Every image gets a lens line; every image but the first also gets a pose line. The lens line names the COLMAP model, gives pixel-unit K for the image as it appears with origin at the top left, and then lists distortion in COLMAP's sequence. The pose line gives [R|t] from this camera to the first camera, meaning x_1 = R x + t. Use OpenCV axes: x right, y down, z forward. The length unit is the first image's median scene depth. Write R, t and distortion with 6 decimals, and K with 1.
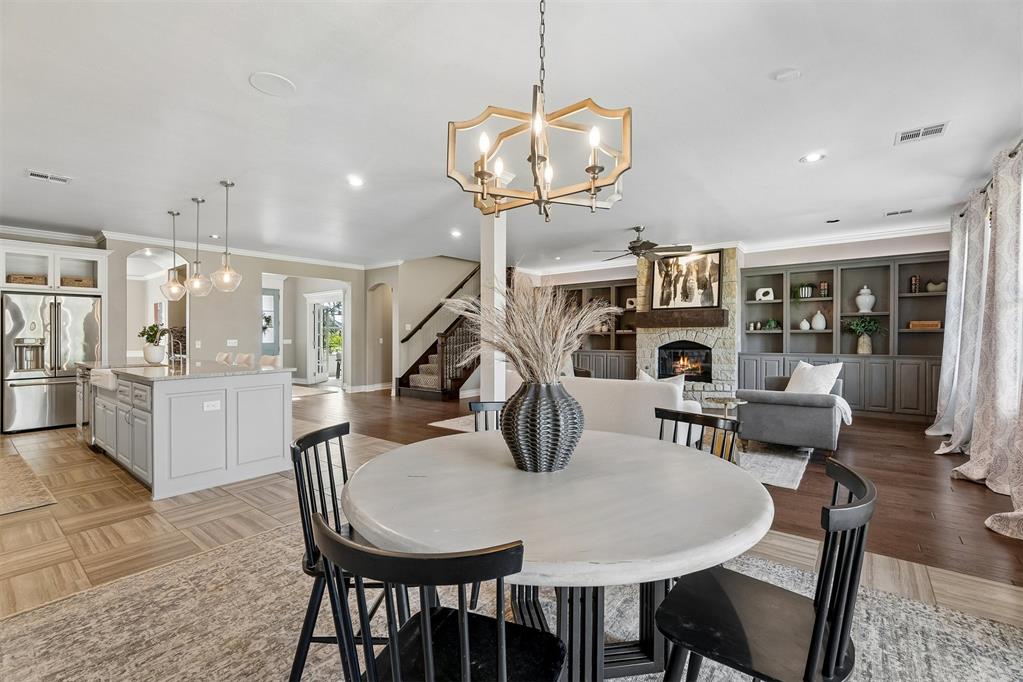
lens RADIAL K [[444.9, 0, 514.7], [0, 444.9, 340.2], [0, 0, 1]] dist [-0.002632, 0.000339]
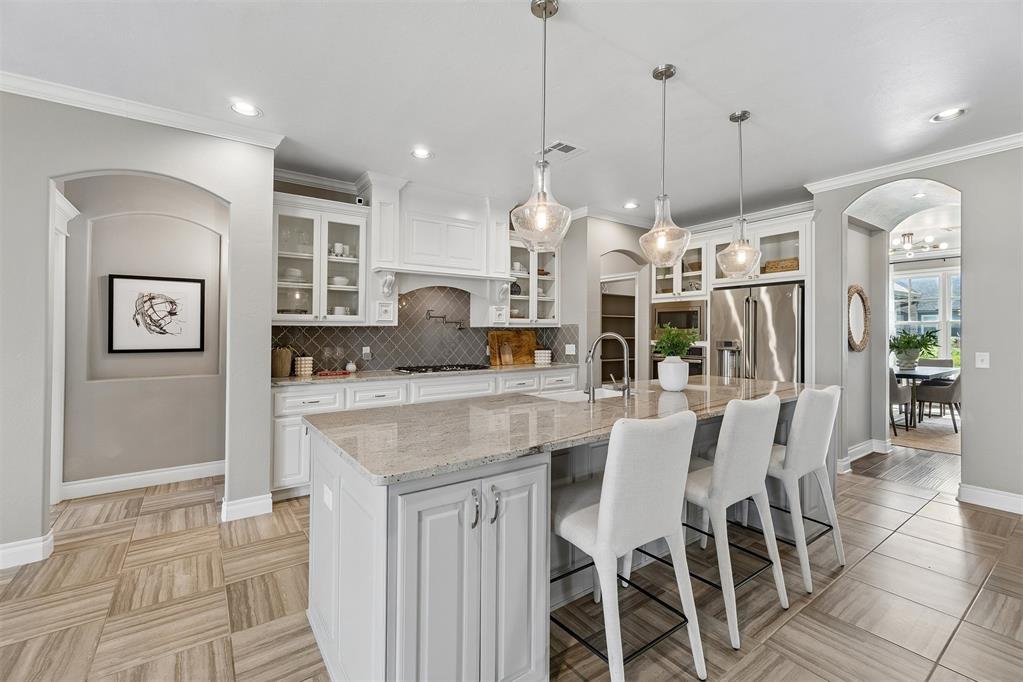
lens RADIAL K [[444.9, 0, 512.6], [0, 444.9, 332.6], [0, 0, 1]] dist [-0.002632, 0.000339]
pose [[-0.280047, 0.008416, -0.959949, -0.126886], [-0.006312, 0.999924, 0.010608, -0.019569], [0.959965, 0.009030, -0.279973, 0.631171]]
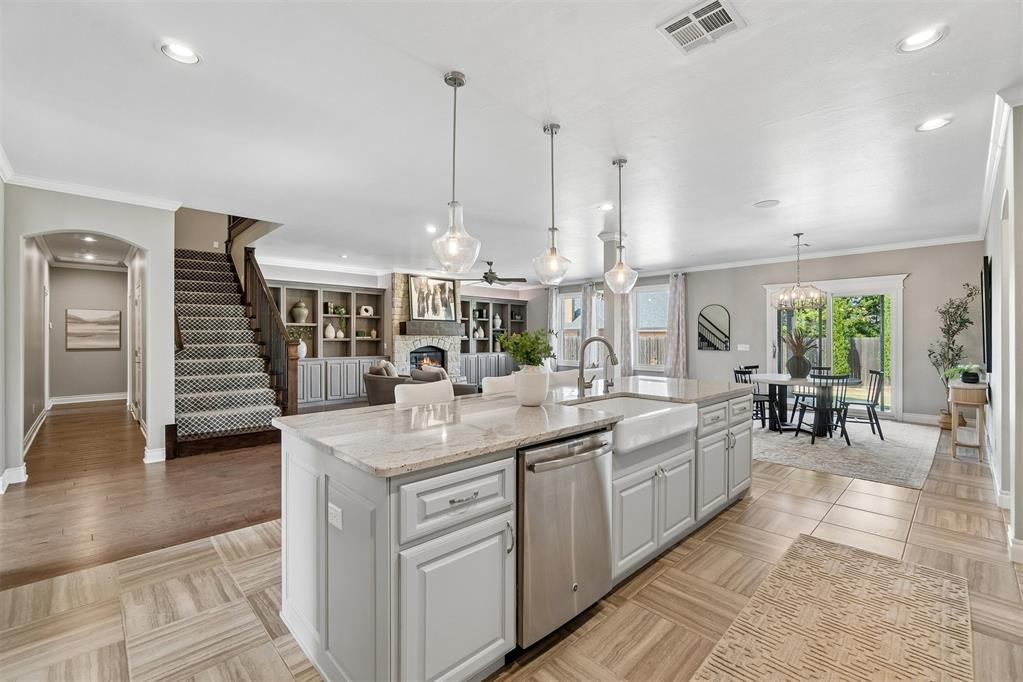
lens RADIAL K [[444.9, 0, 510.9], [0, 444.9, 332.4], [0, 0, 1]] dist [-0.002632, 0.000339]
pose [[0.139267, 0.015124, 0.990139, -0.867324], [0.007284, 0.999841, -0.016297, -0.015590], [-0.990228, 0.009482, 0.139135, 0.624145]]
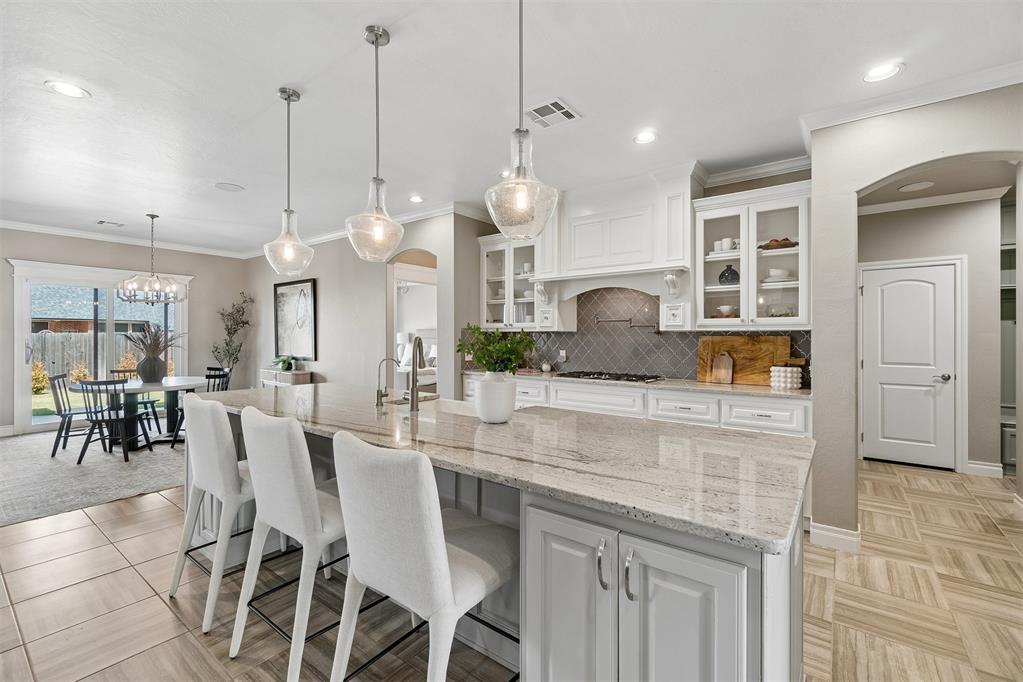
lens RADIAL K [[444.9, 0, 509.5], [0, 444.9, 336.9], [0, 0, 1]] dist [-0.002632, 0.000339]
pose [[-0.999899, 0.003570, -0.013741, -0.542945], [0.003412, 0.999927, 0.011551, -0.020476], [0.013781, 0.011503, -0.999839, 0.919762]]
